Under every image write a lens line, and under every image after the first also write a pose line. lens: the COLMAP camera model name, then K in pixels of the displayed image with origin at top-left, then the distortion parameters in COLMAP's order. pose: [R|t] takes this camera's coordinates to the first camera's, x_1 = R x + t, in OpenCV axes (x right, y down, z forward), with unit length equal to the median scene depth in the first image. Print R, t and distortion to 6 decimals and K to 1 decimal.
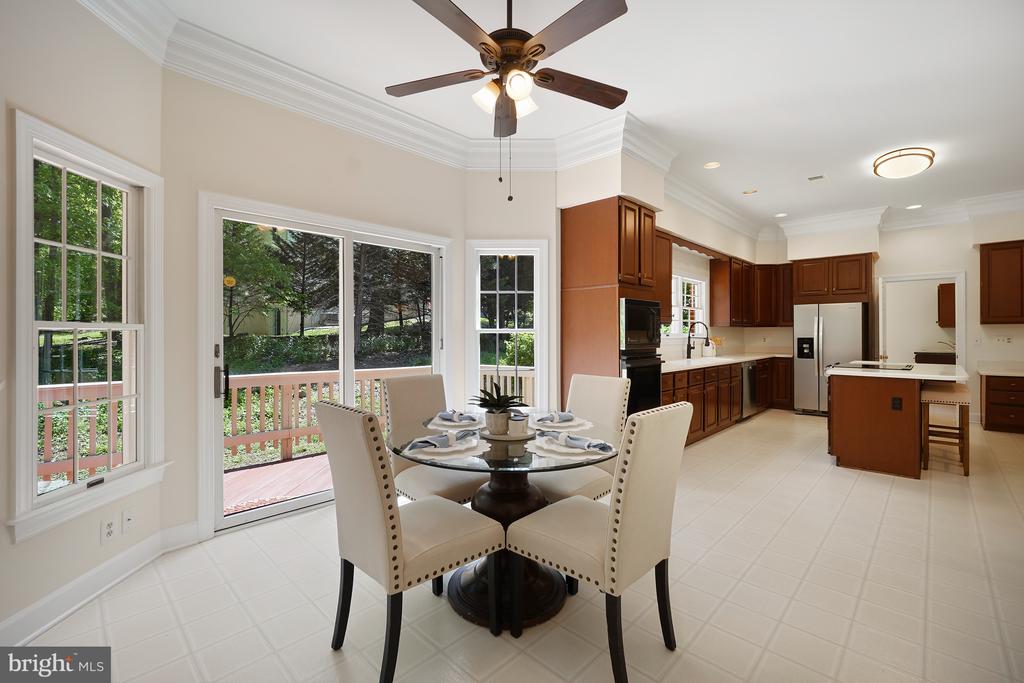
lens RADIAL K [[448.0, 0, 512.2], [0, 448.0, 337.5], [0, 0, 1]] dist [-0.003762, -0.000499]
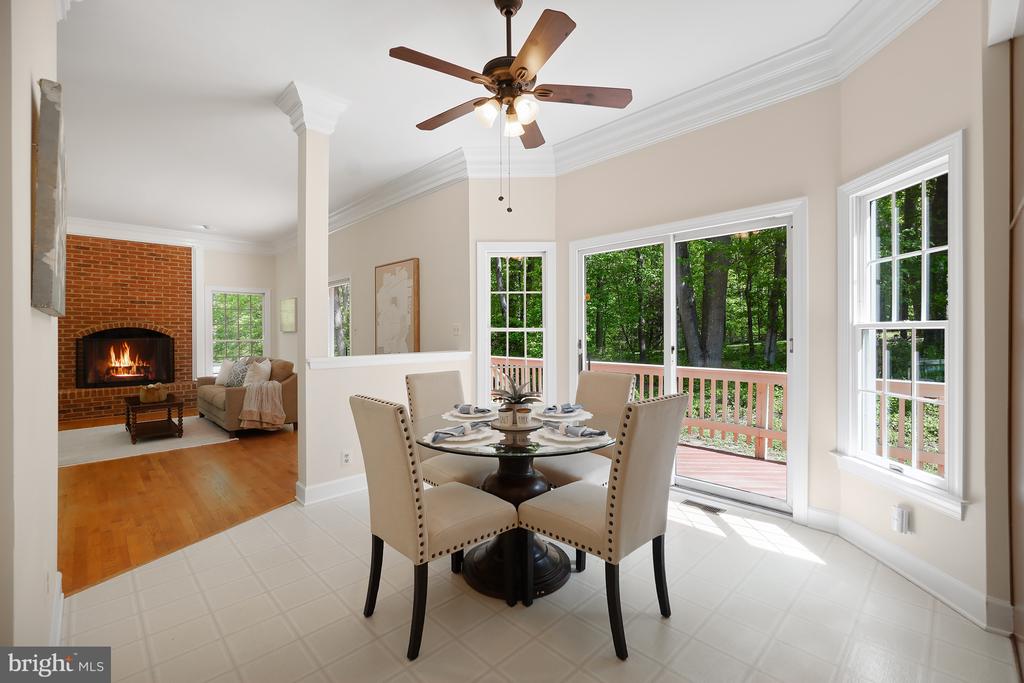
lens RADIAL K [[443.7, 0, 513.1], [0, 443.7, 334.5], [0, 0, 1]] dist [0.001248, 0.000710]
pose [[-0.039910, -0.000529, -0.999203, 0.551722], [-0.003098, 0.999995, -0.000406, -0.000643], [0.999198, 0.003079, -0.039911, 0.531373]]
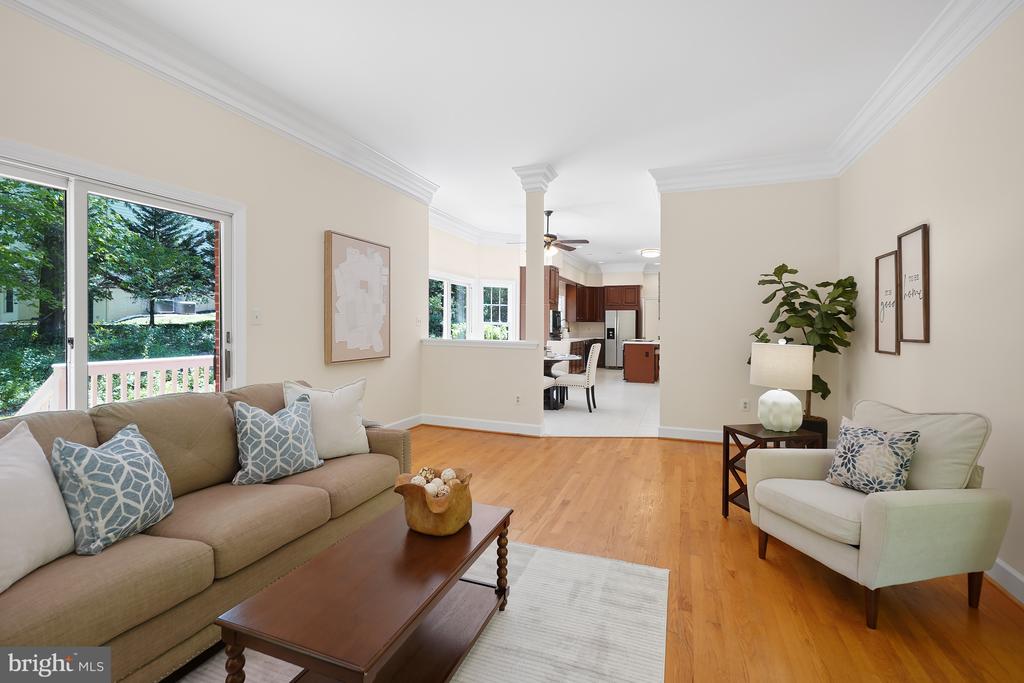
lens RADIAL K [[448.0, 0, 512.2], [0, 448.0, 337.5], [0, 0, 1]] dist [-0.003762, -0.000499]
pose [[0.921626, -0.002284, 0.388073, -0.742460], [-0.006756, 0.999737, 0.021929, 0.002702], [-0.388021, -0.022833, 0.921368, -0.933861]]
